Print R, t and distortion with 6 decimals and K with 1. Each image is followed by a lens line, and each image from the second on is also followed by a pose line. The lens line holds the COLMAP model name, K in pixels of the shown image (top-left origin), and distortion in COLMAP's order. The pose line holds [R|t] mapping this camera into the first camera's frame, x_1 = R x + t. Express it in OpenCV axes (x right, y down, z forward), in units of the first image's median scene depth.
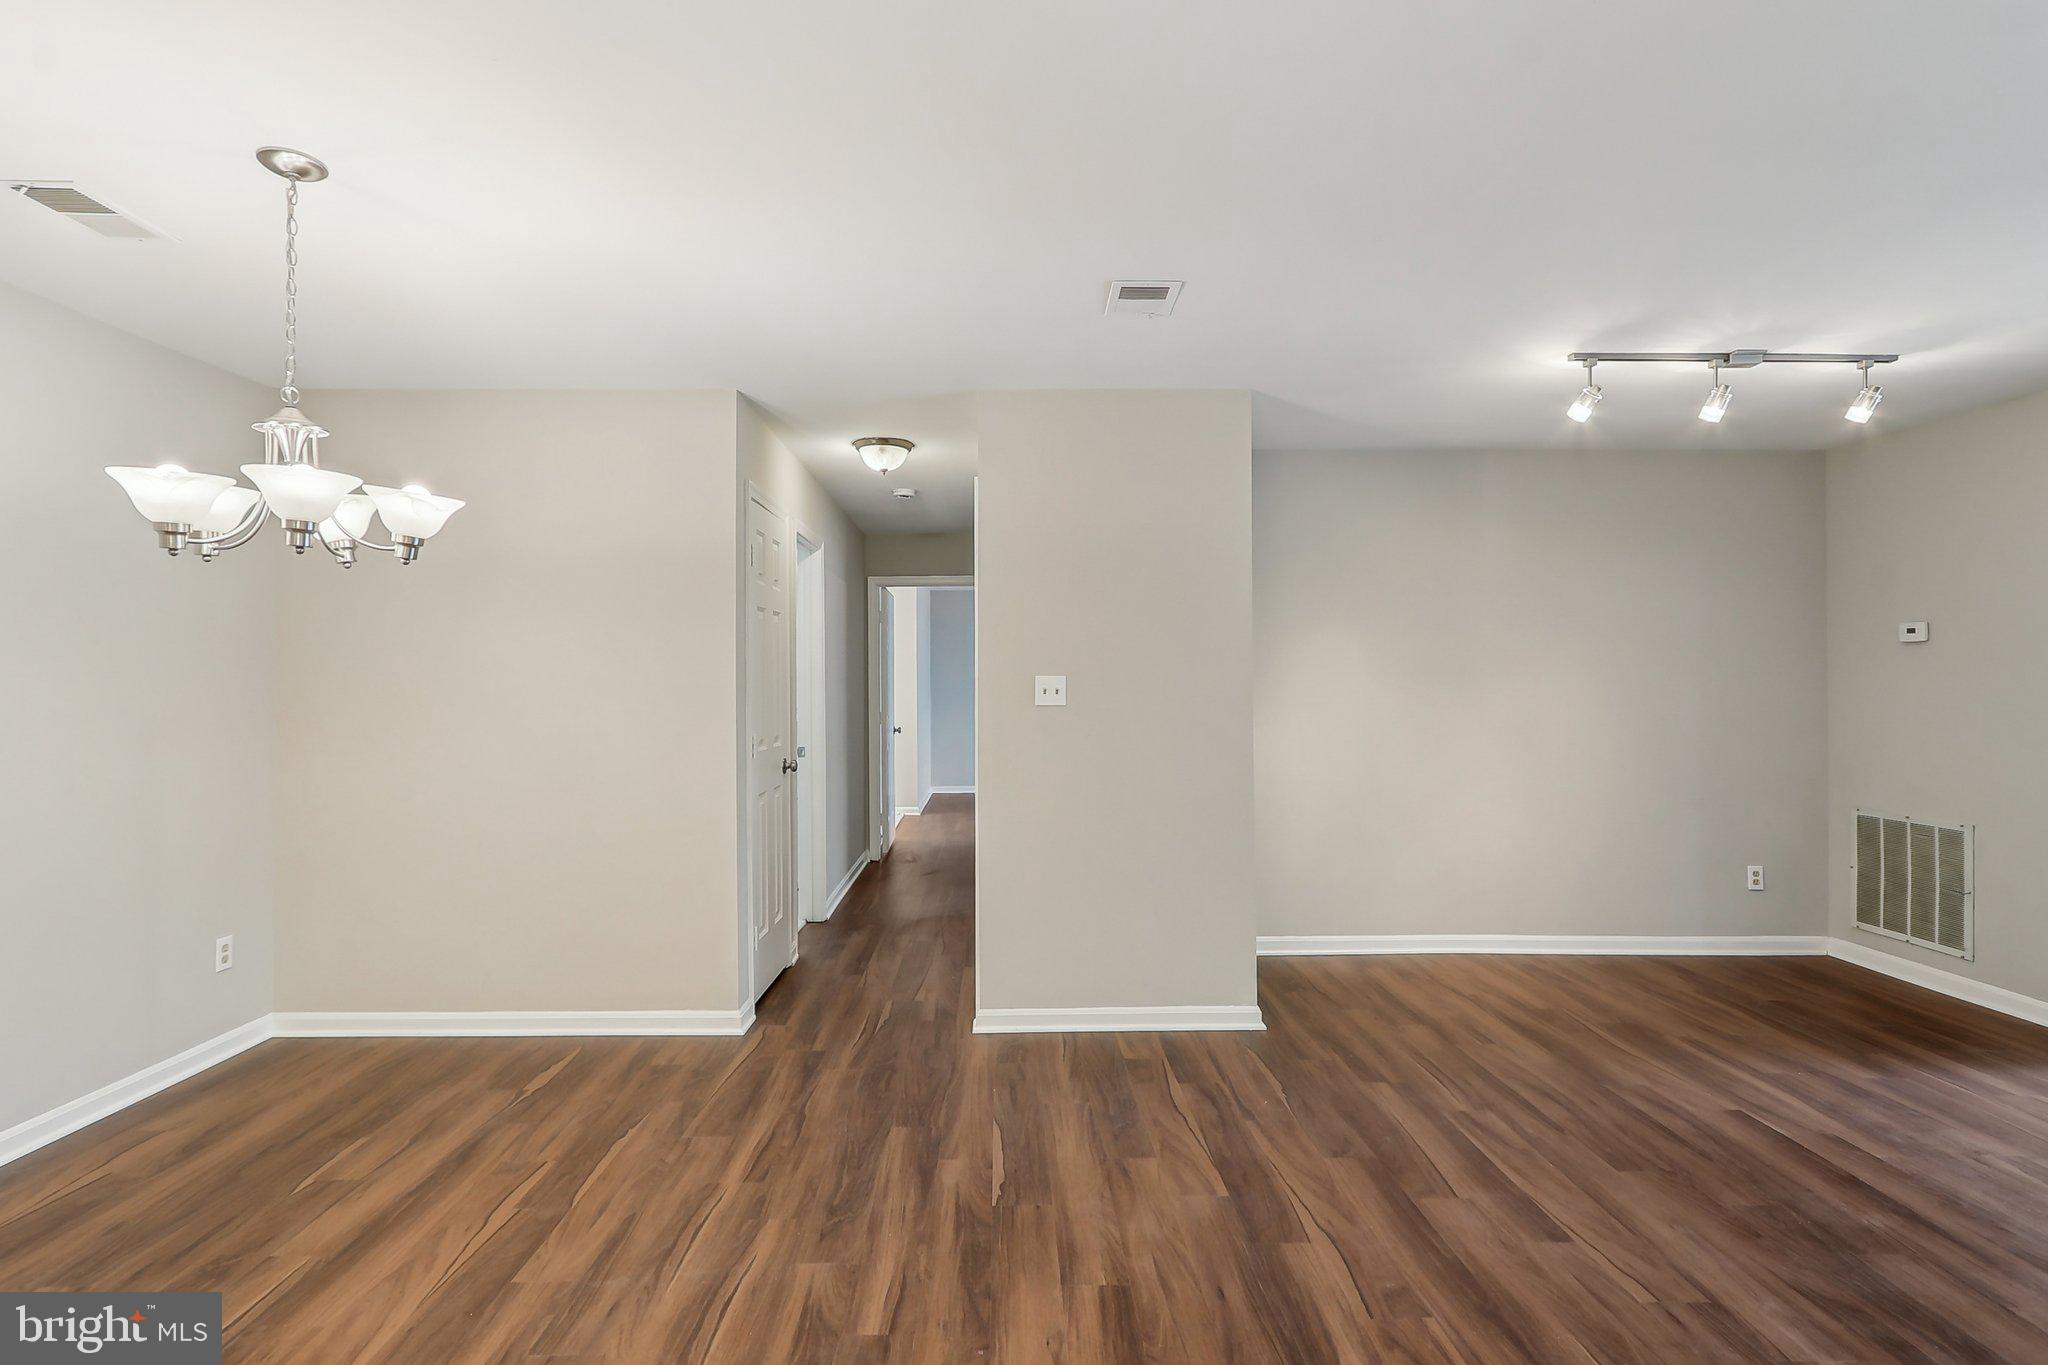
lens RADIAL K [[964.0, 0, 1014.3], [0, 964.0, 668.5], [0, 0, 1]] dist [0.000663, -0.000254]
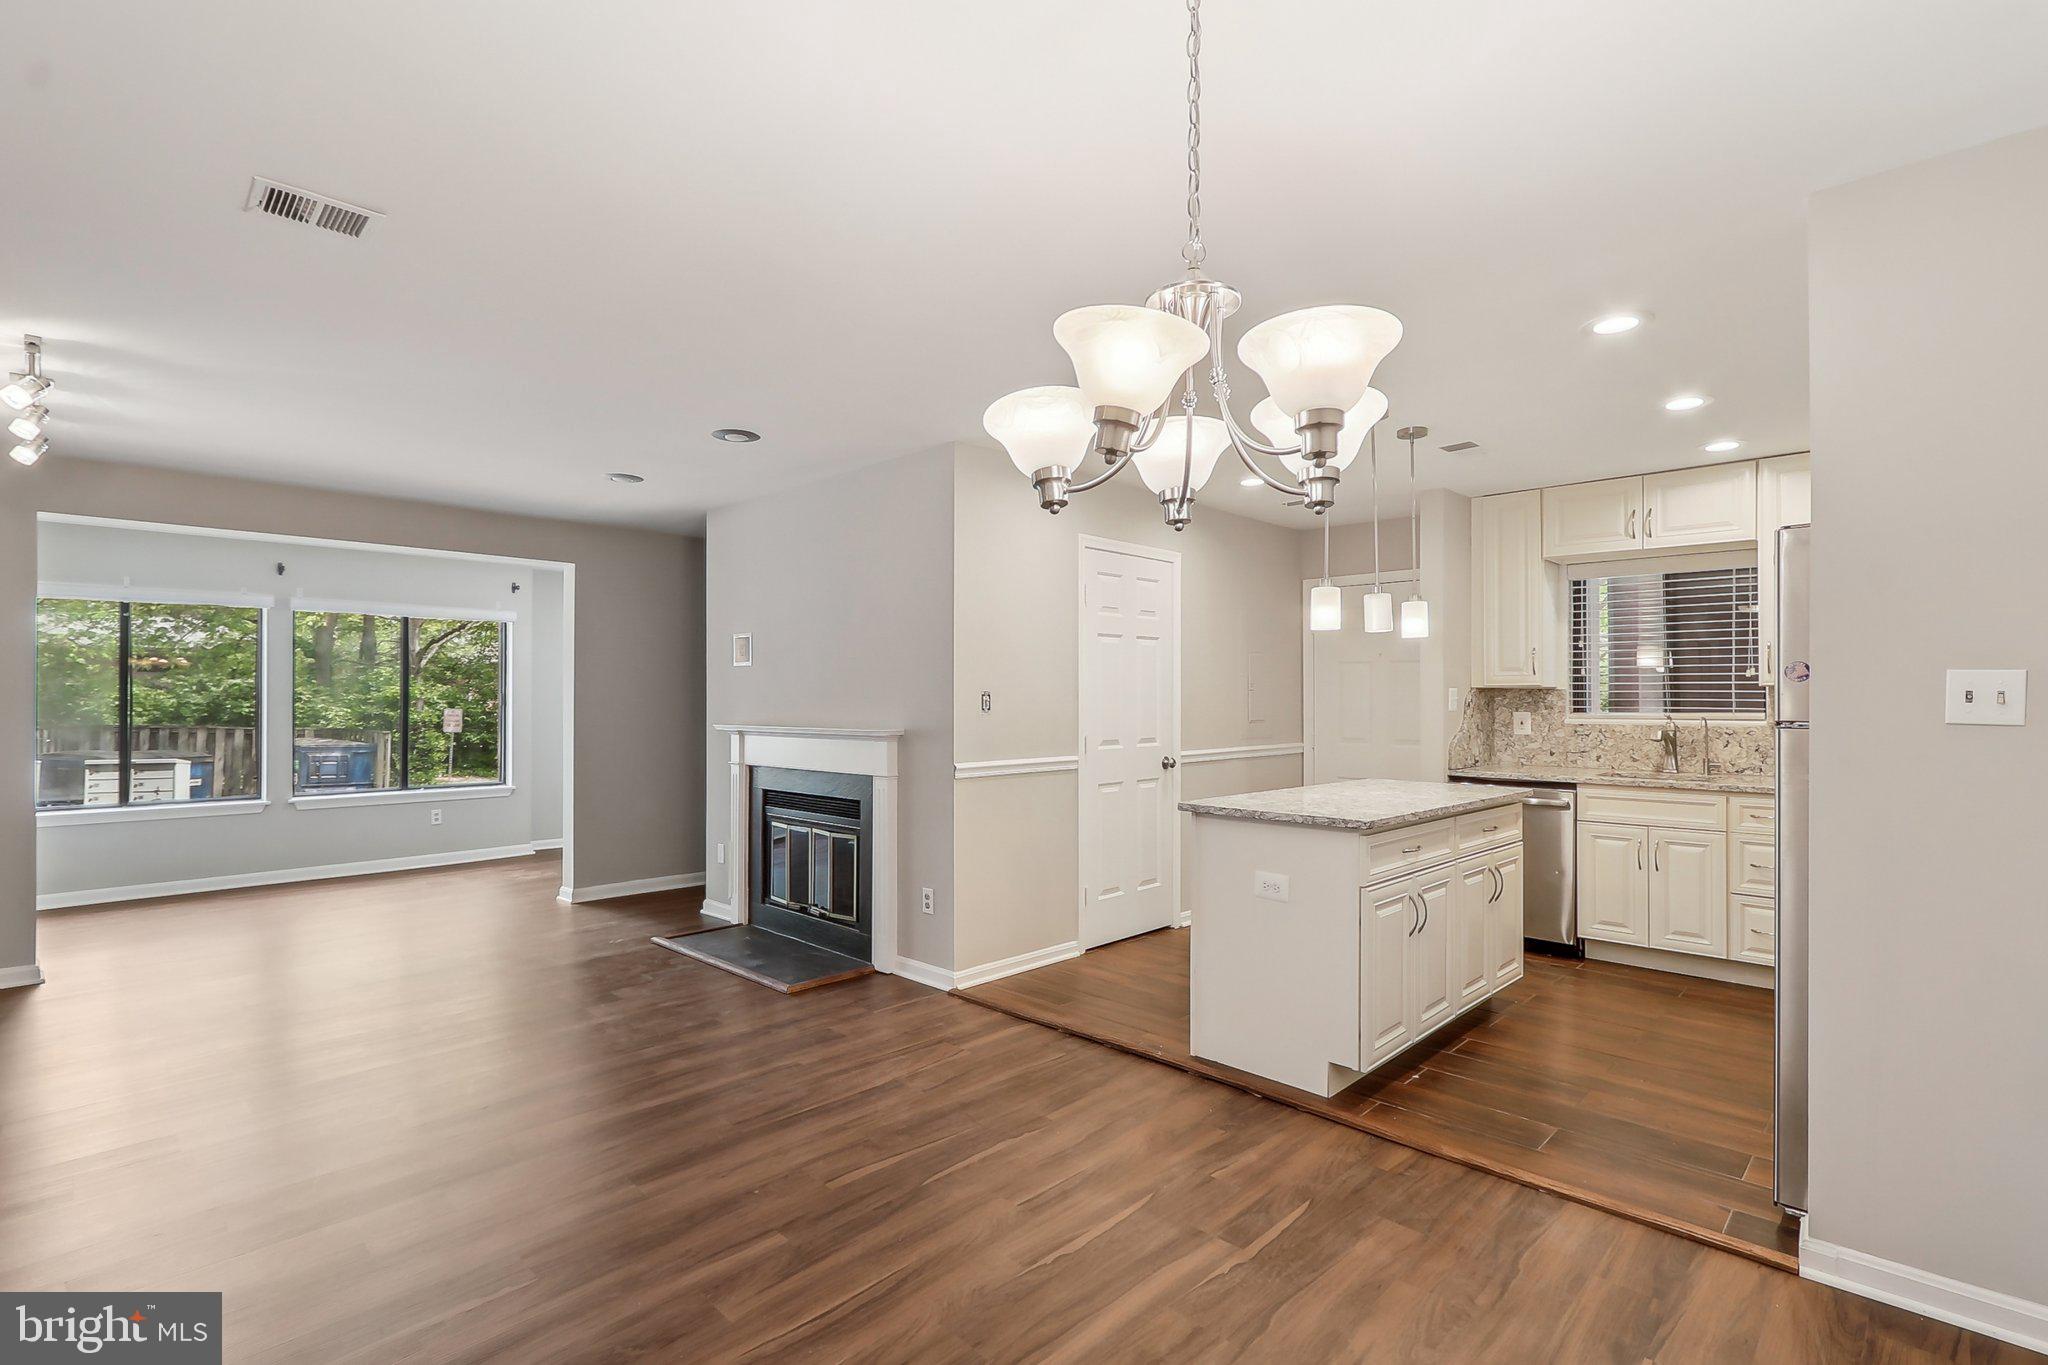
lens RADIAL K [[957.3, 0, 1008.5], [0, 957.3, 693.9], [0, 0, 1]] dist [0.001138, 0.000046]
pose [[-0.699670, 0.005195, 0.714447, -0.594302], [-0.006539, 0.999885, -0.013674, 0.015040], [-0.714436, -0.014239, -0.699556, 0.813114]]
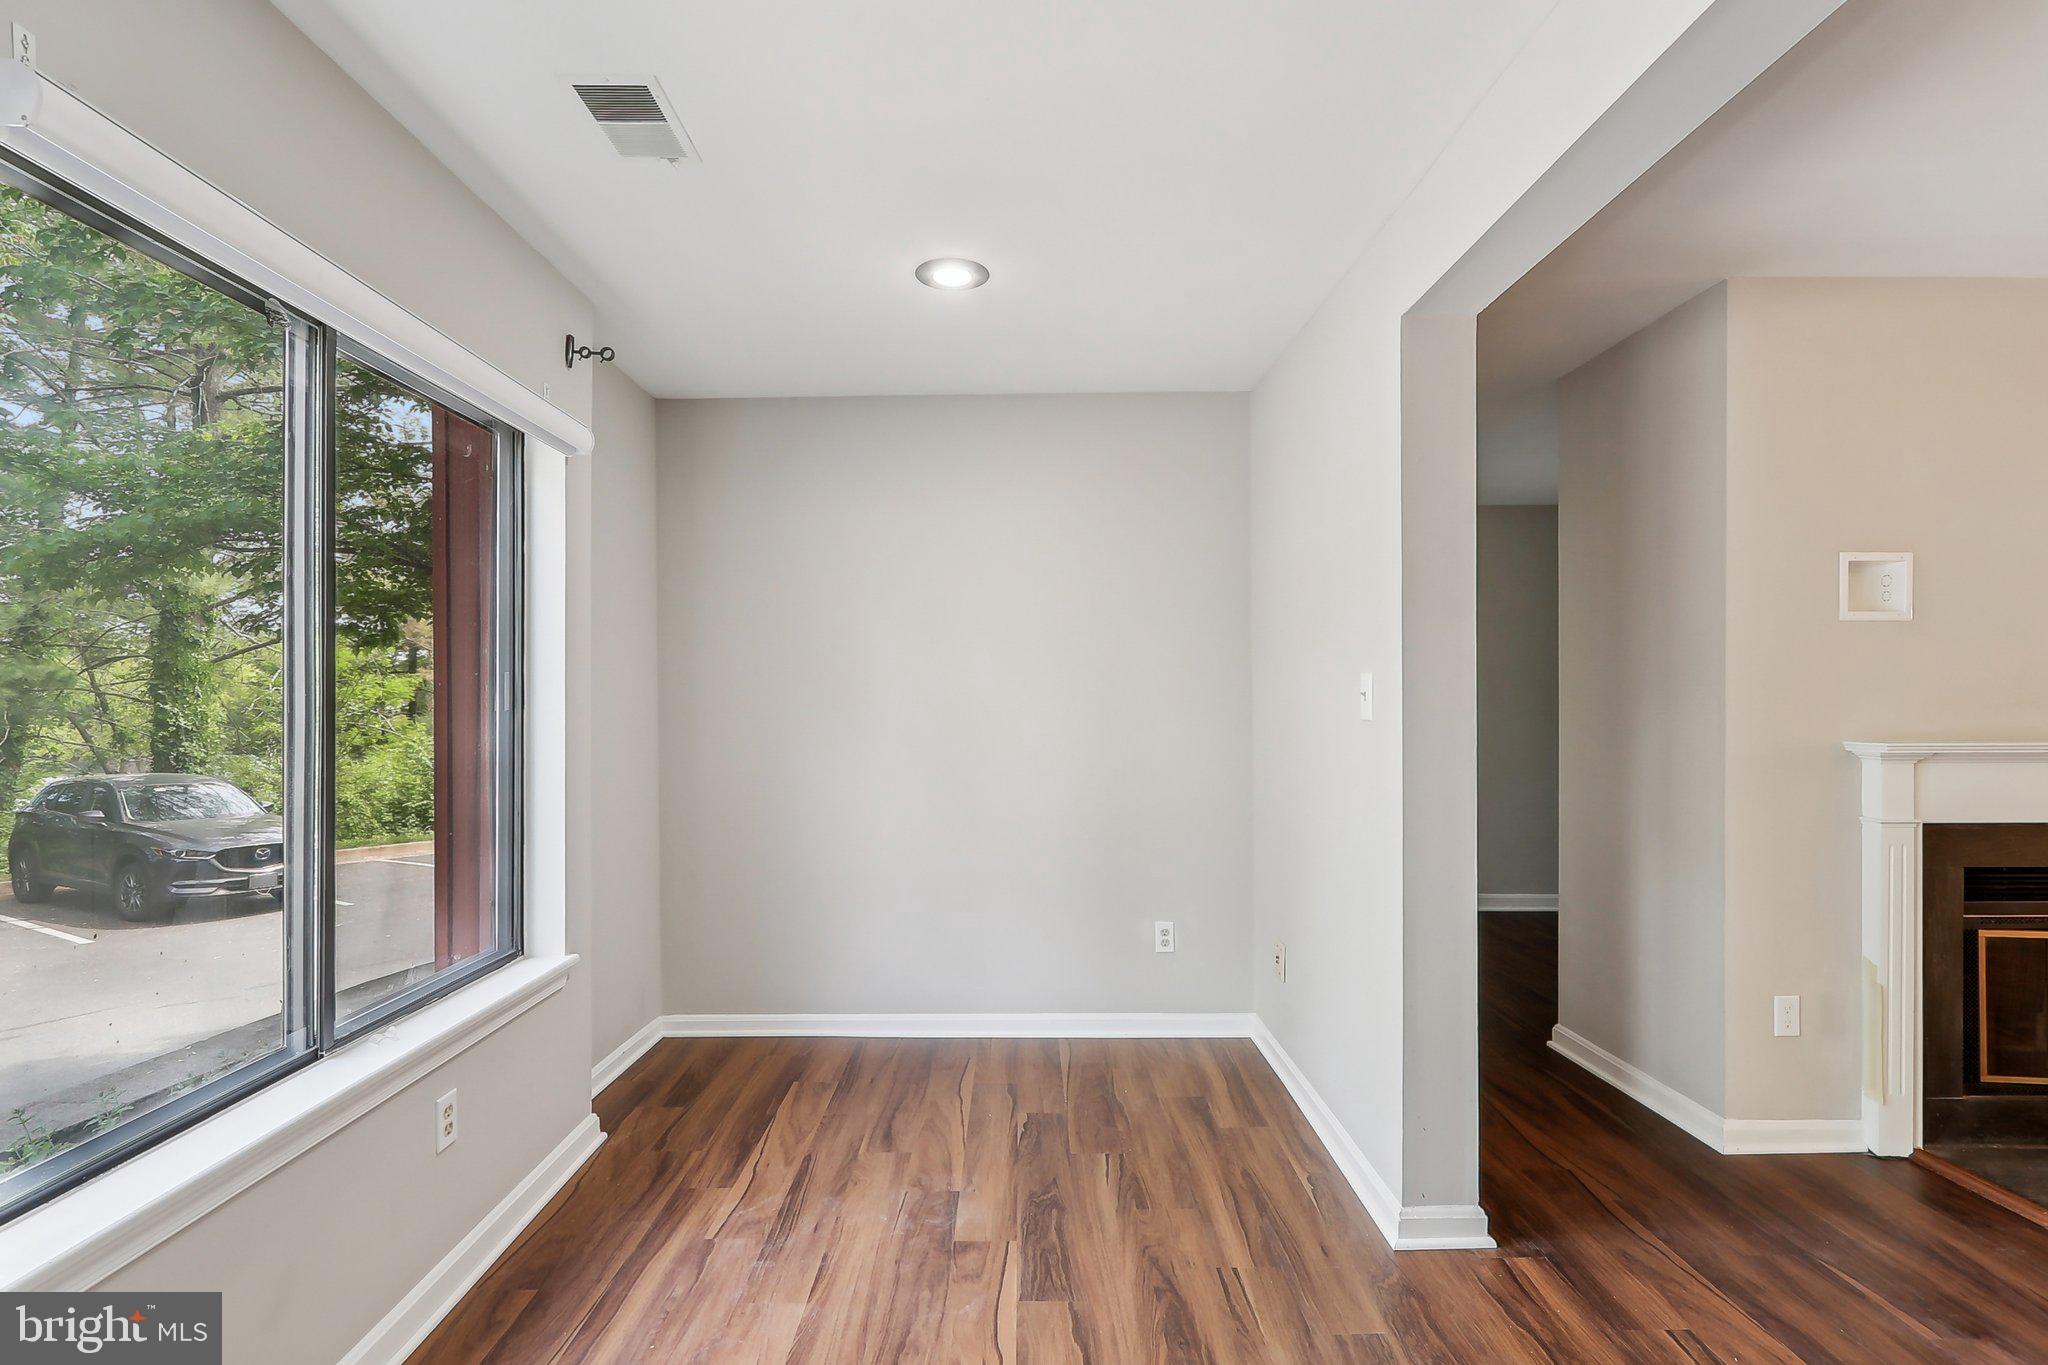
lens RADIAL K [[974.7, 0, 1011.5], [0, 974.7, 690.8], [0, 0, 1]] dist [0.000860, -0.000348]
pose [[-0.999829, 0.001173, 0.018480, 1.289208], [0.001027, 0.999968, -0.007902, 0.013206], [-0.018489, -0.007882, -0.999798, 0.815439]]
